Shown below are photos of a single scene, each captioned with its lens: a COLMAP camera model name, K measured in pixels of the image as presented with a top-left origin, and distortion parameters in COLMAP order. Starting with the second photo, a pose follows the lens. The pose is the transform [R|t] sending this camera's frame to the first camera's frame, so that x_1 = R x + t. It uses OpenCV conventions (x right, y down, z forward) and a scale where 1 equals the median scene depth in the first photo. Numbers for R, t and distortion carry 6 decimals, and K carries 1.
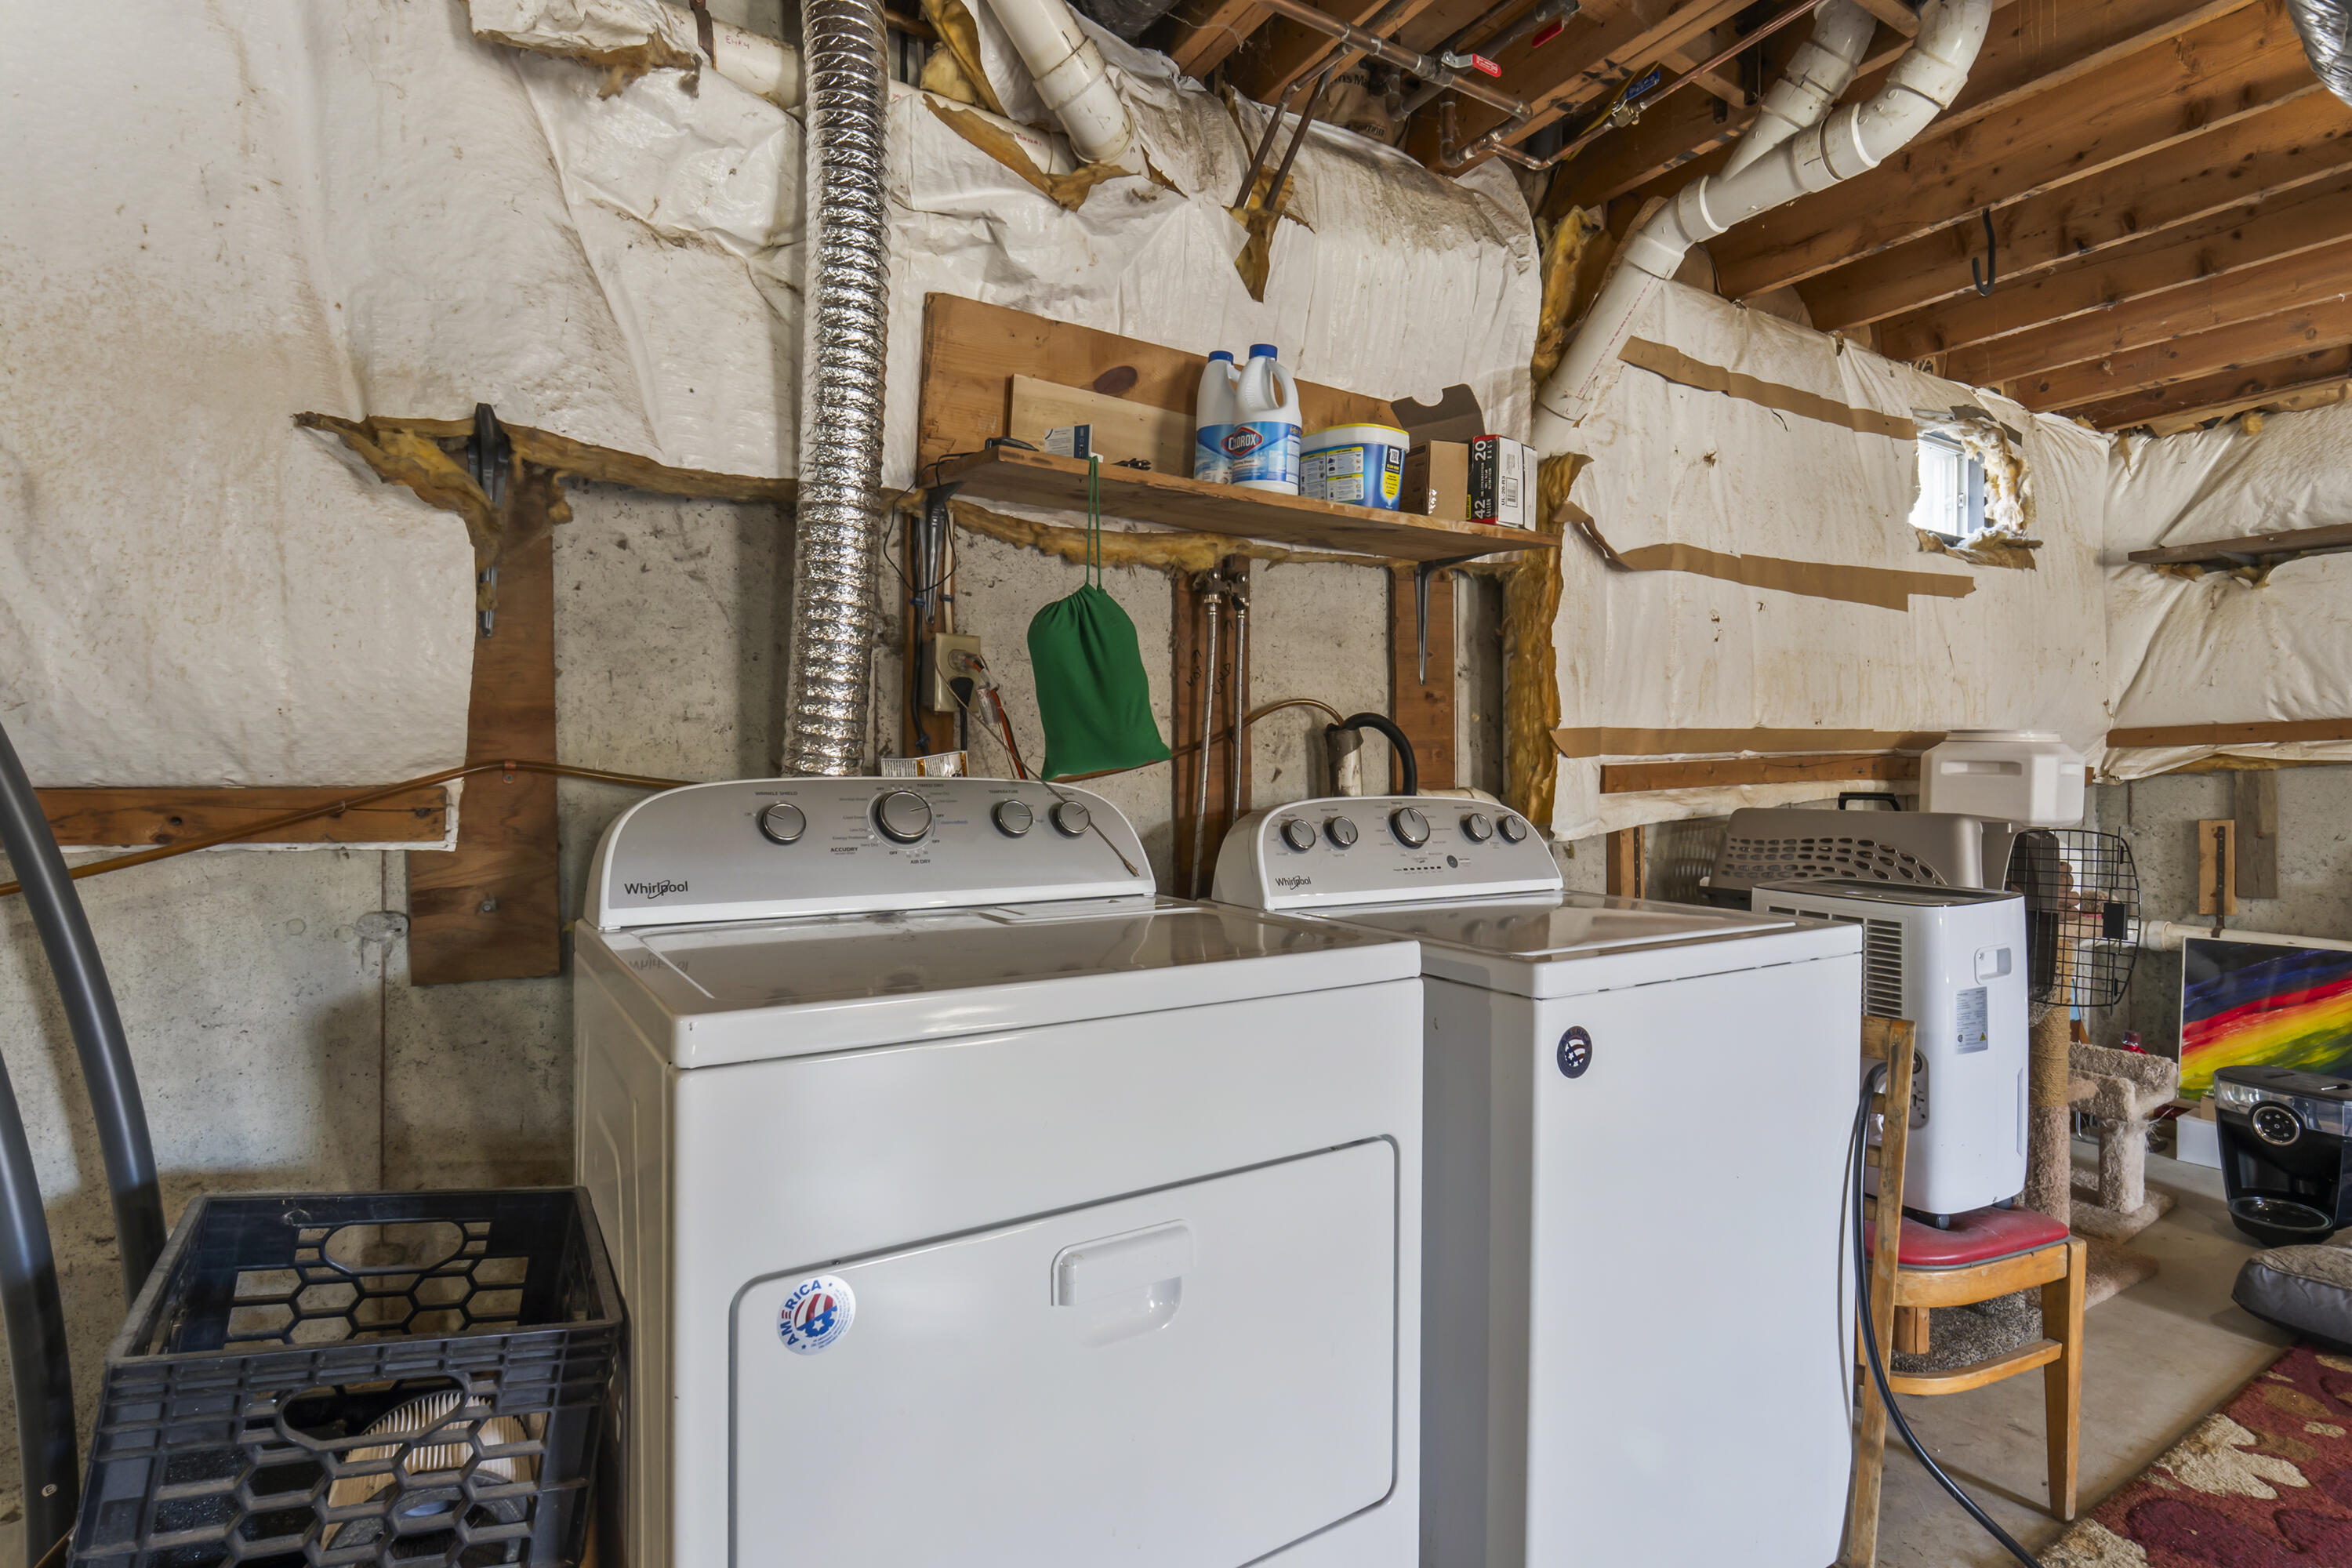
lens RADIAL K [[1139.8, 0, 1177.8], [0, 1139.8, 759.1], [0, 0, 1]] dist [0.001280, 0.000092]
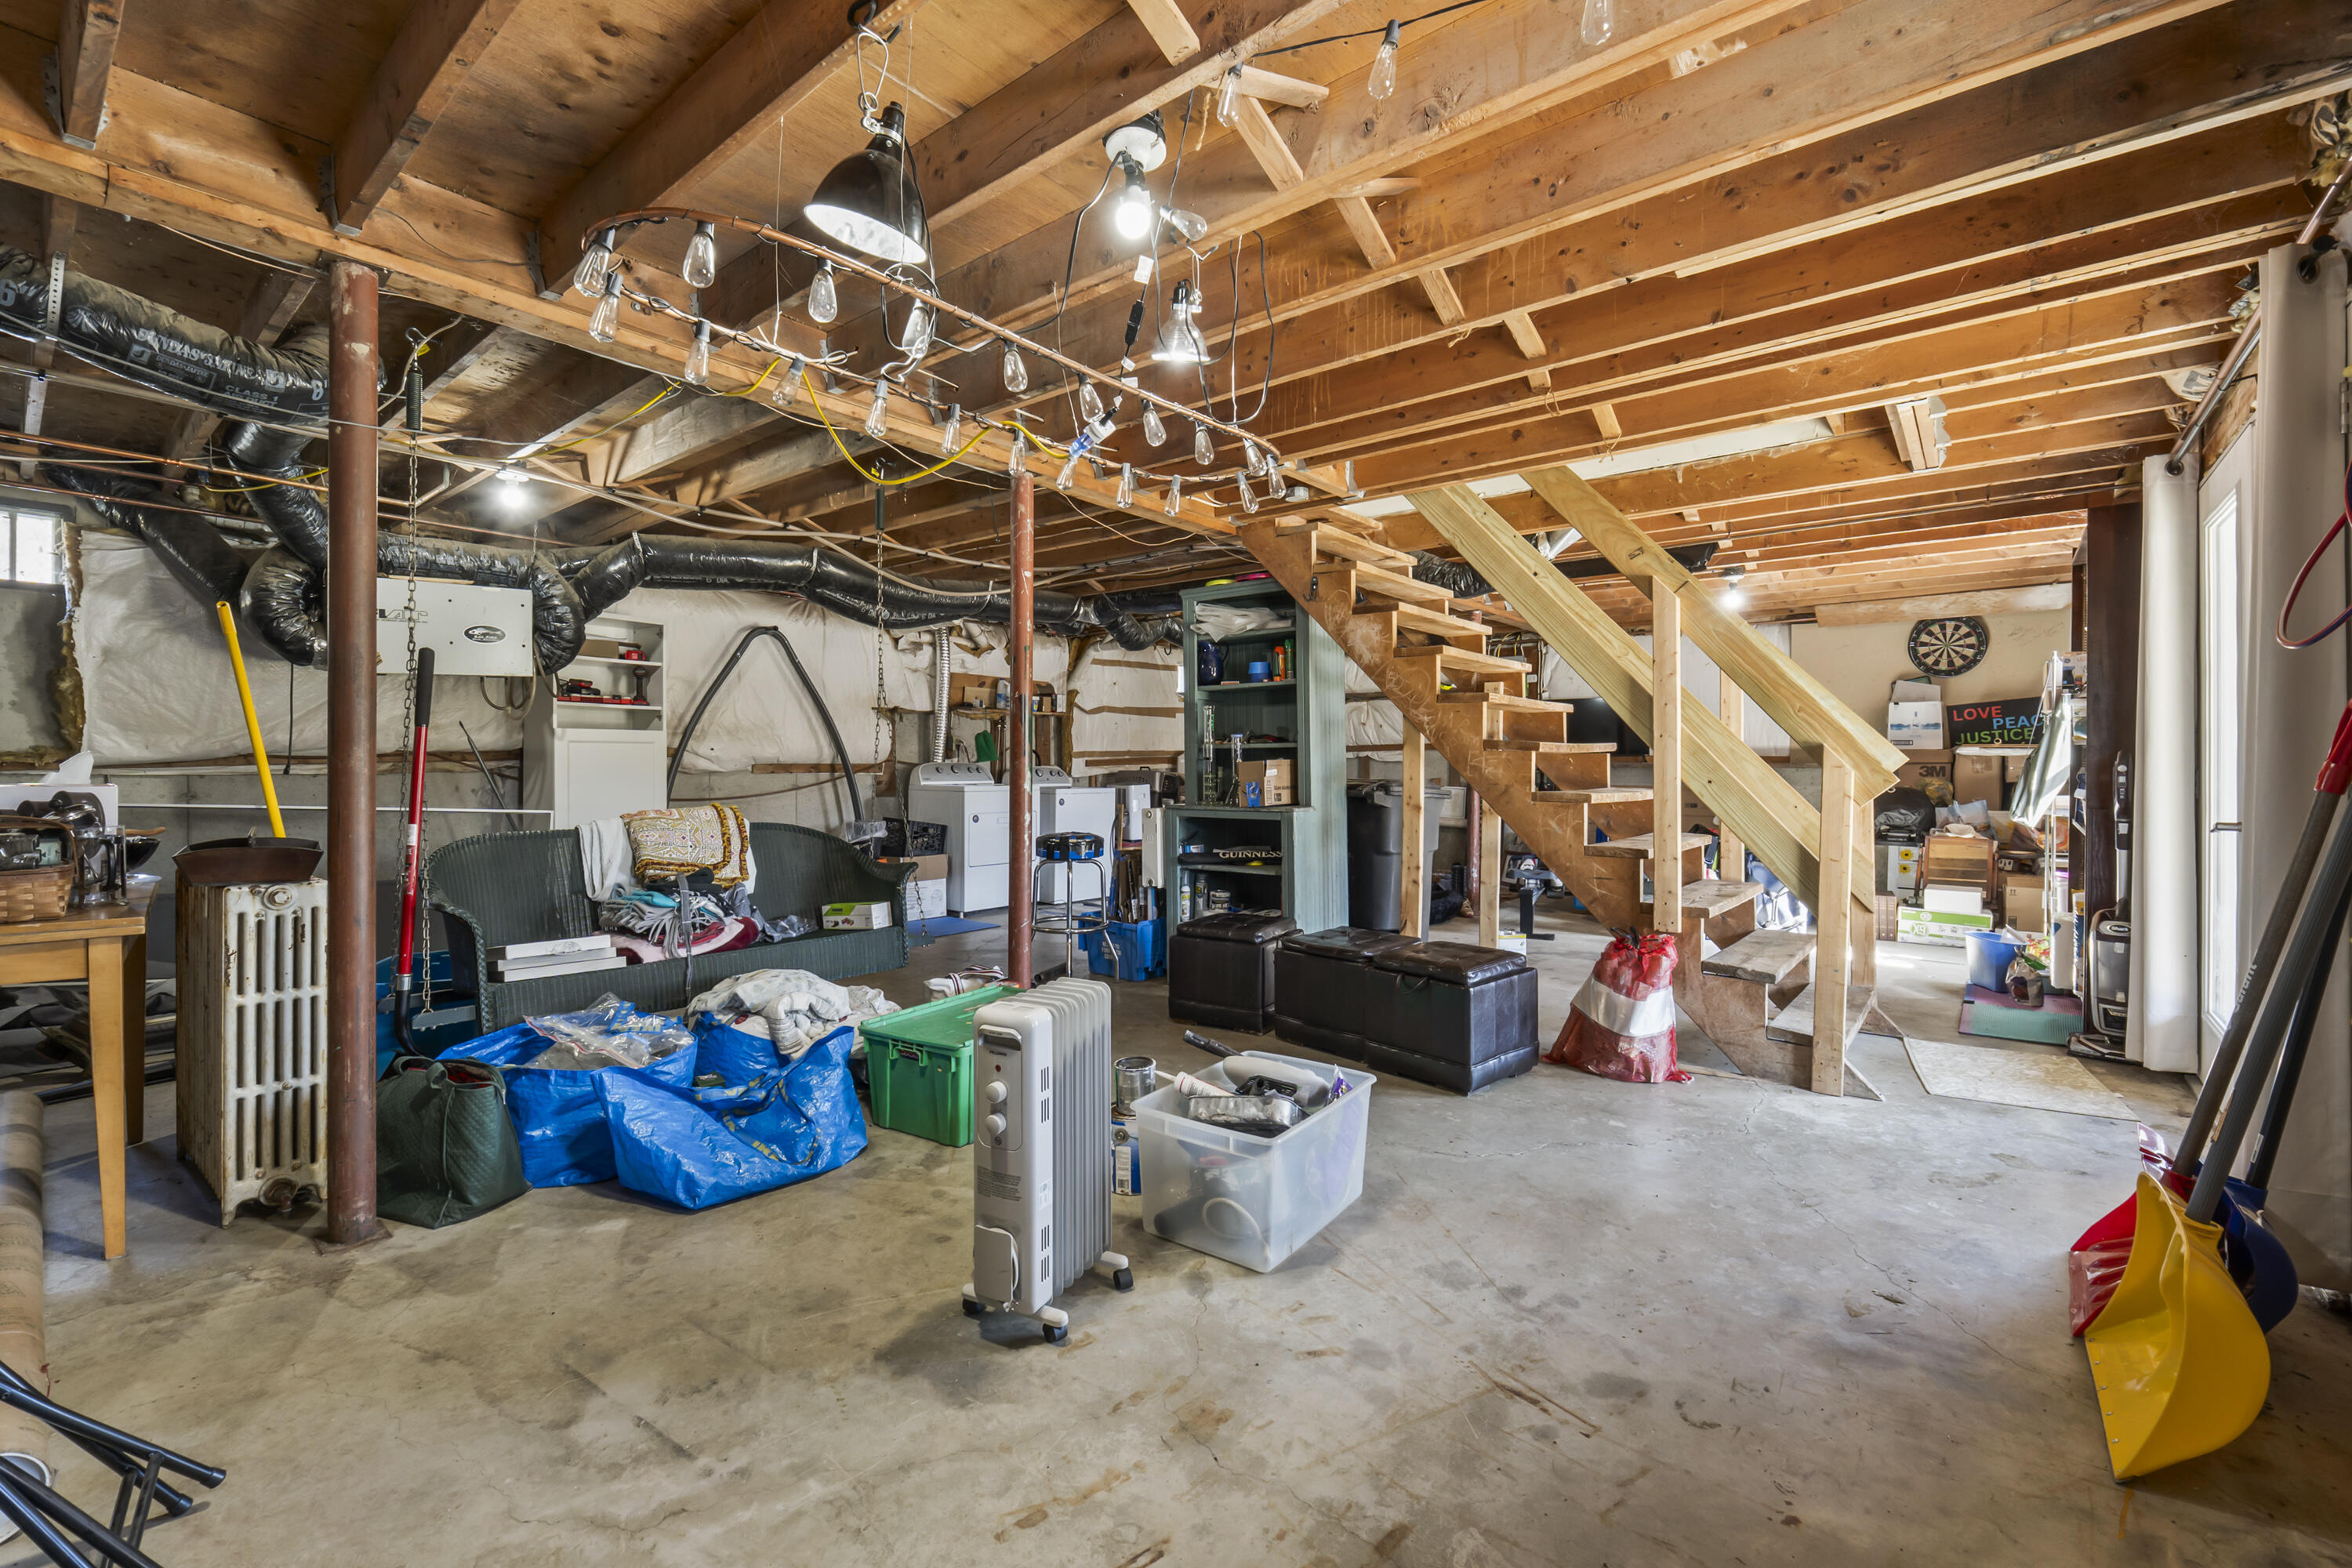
lens RADIAL K [[978.8, 0, 1177.2], [0, 978.8, 756.4], [0, 0, 1]] dist [0.000102, 0.000003]
pose [[0.948626, 0.001383, 0.316396, -0.552039], [-0.002207, 0.999995, 0.002245, -0.020164], [-0.316391, -0.002828, 0.948625, -3.100950]]
